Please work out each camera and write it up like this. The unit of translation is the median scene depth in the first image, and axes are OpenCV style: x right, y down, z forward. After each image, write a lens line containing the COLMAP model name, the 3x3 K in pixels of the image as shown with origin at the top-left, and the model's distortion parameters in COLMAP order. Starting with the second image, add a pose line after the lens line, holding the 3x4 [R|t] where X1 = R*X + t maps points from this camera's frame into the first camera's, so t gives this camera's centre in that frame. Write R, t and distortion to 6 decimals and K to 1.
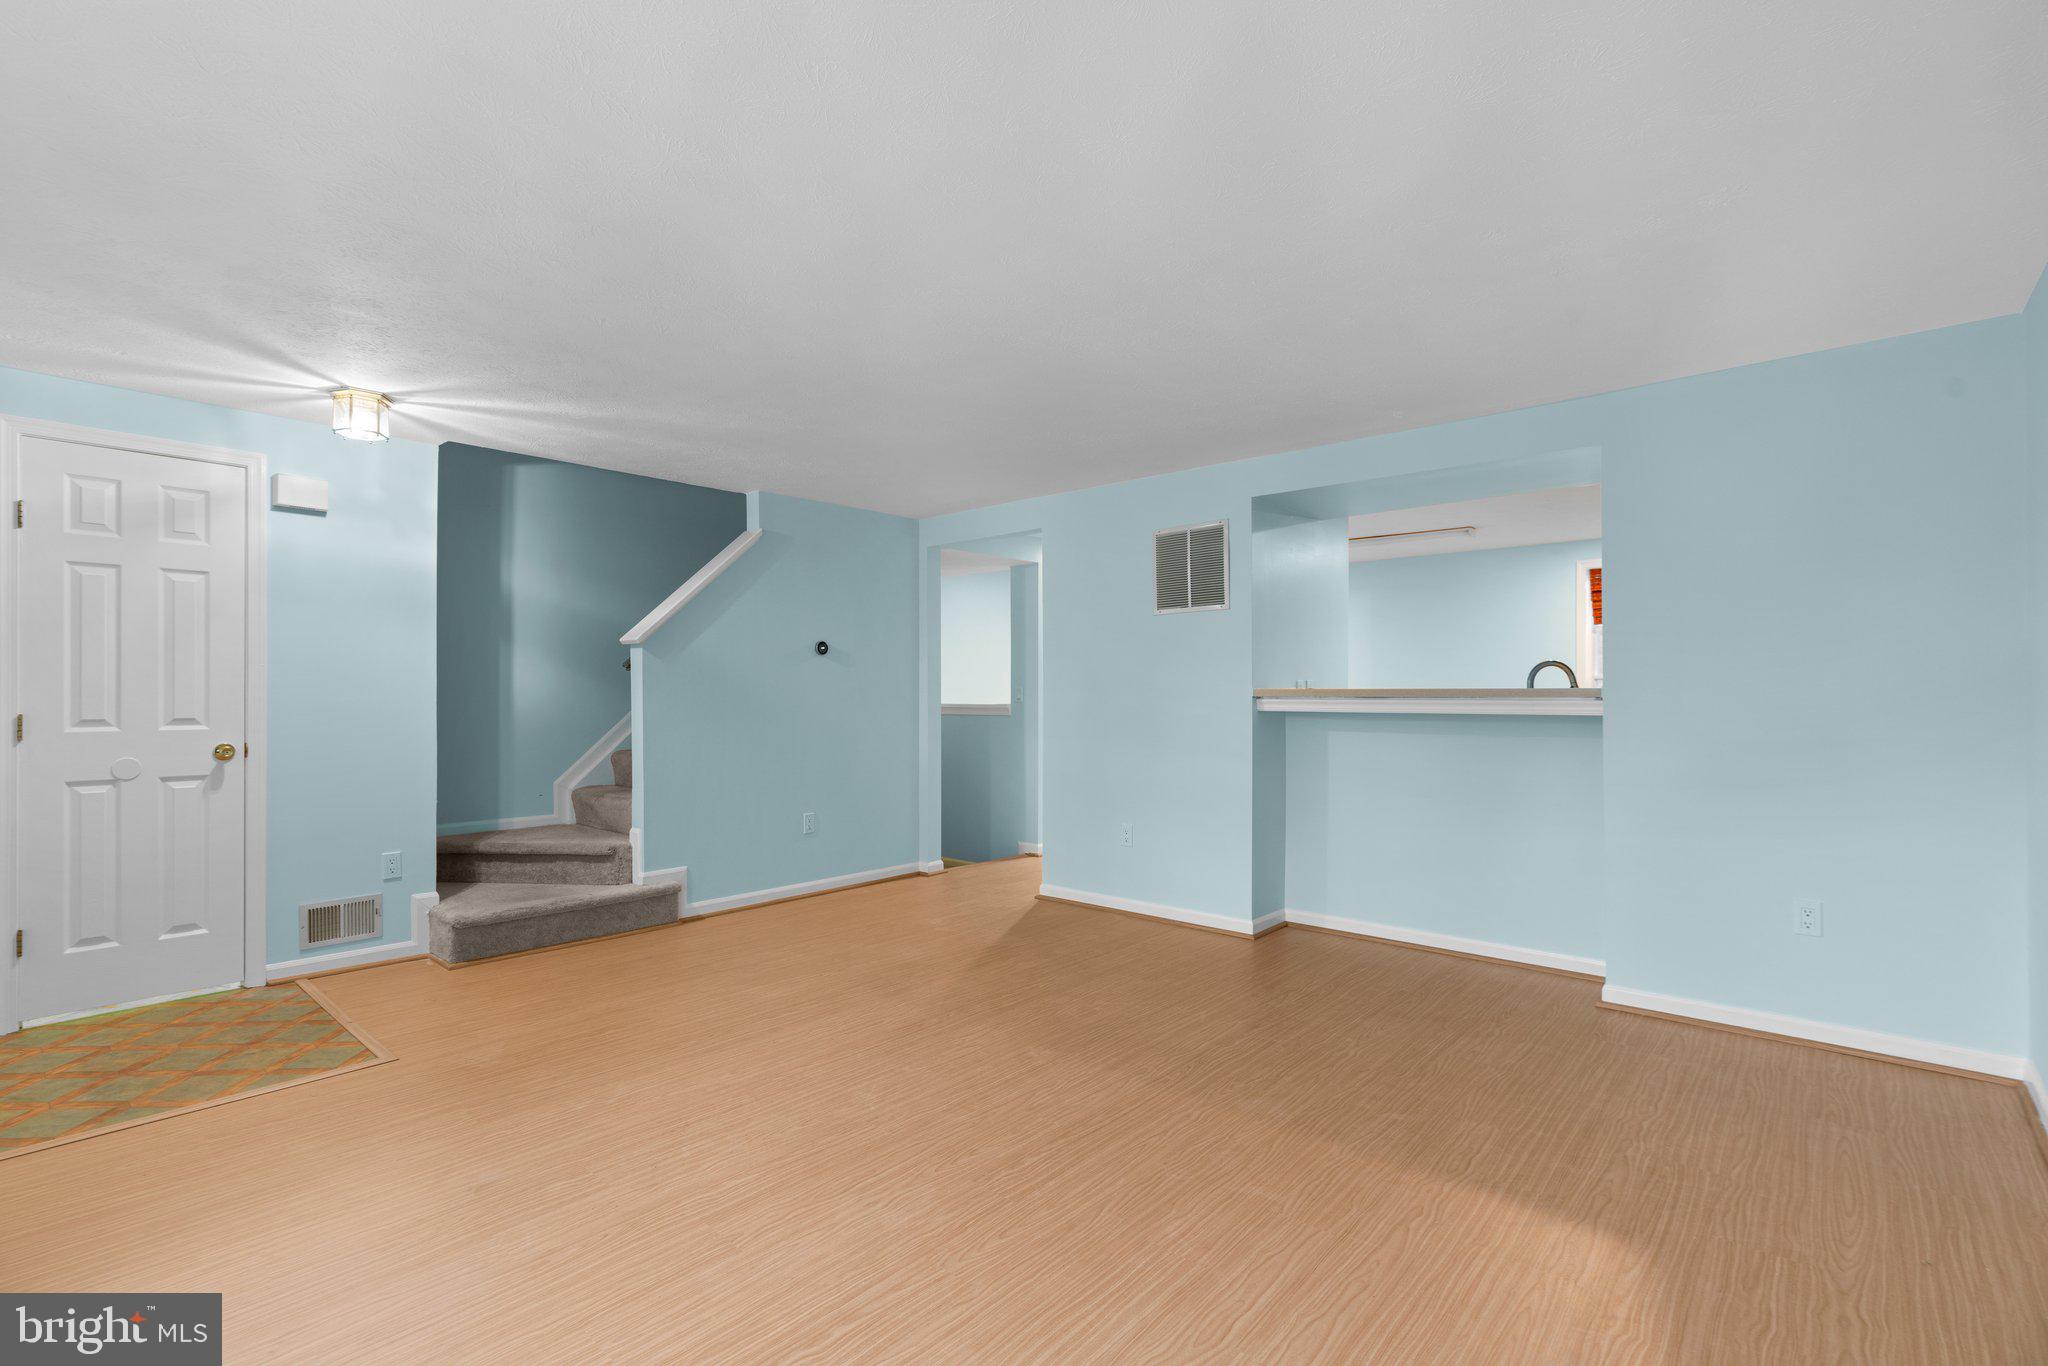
lens RADIAL K [[940.9, 0, 1025.2], [0, 940.9, 683.4], [0, 0, 1]] dist [-0.003875, -0.000045]
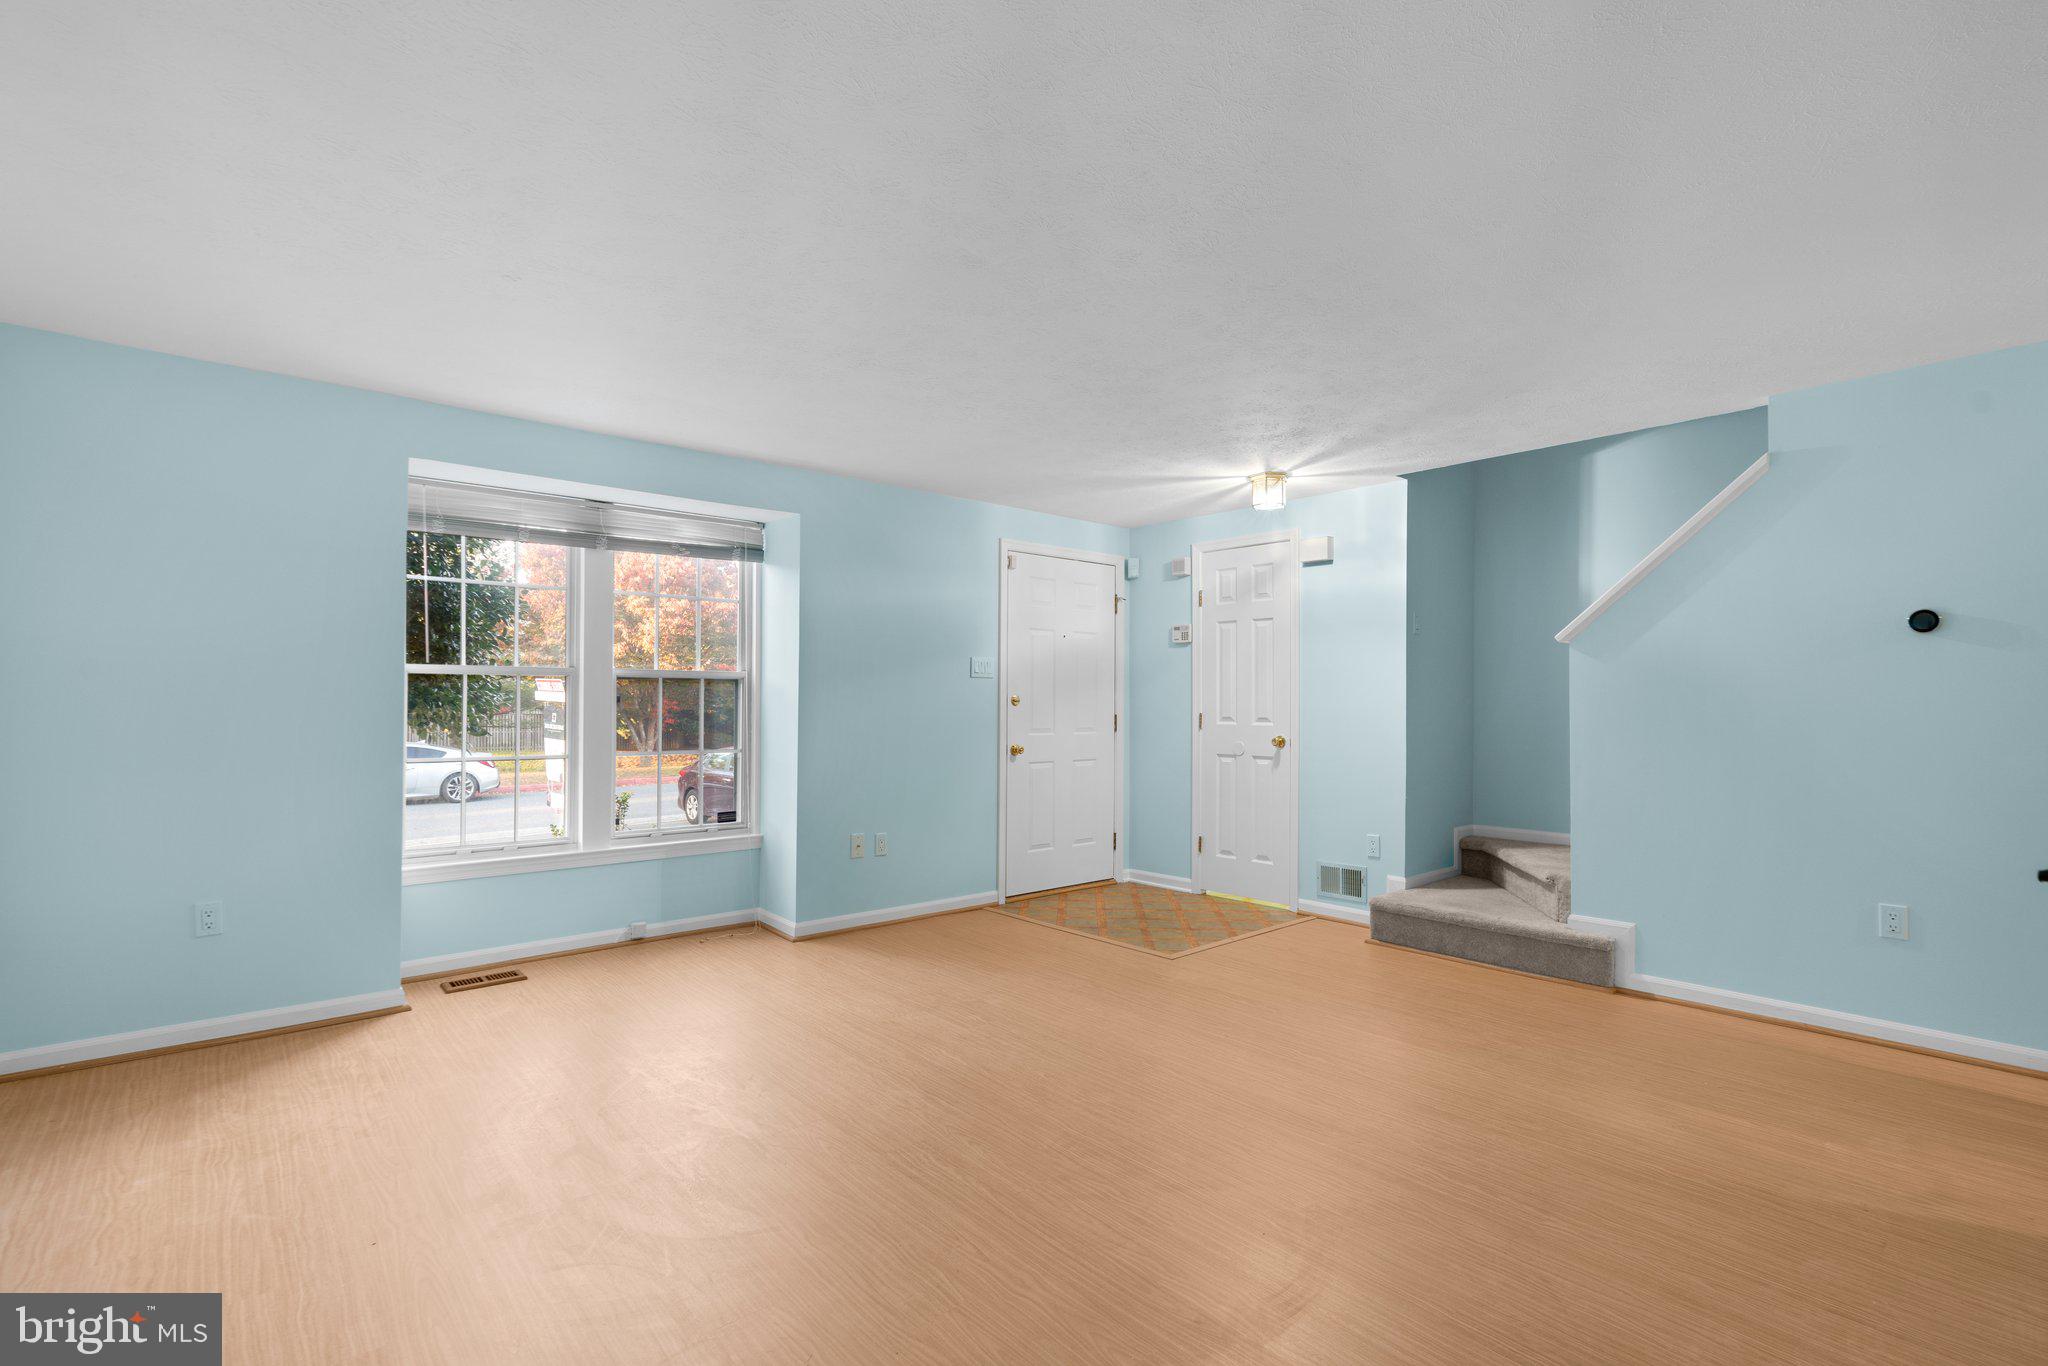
lens RADIAL K [[930.1, 0, 1011.1], [0, 930.1, 690.2], [0, 0, 1]] dist [-0.006007, 0.000791]
pose [[-0.129172, -0.024734, -0.991314, 0.624084], [-0.004349, 0.999693, -0.024376, 0.031468], [0.991613, 0.001163, -0.129240, 0.788466]]
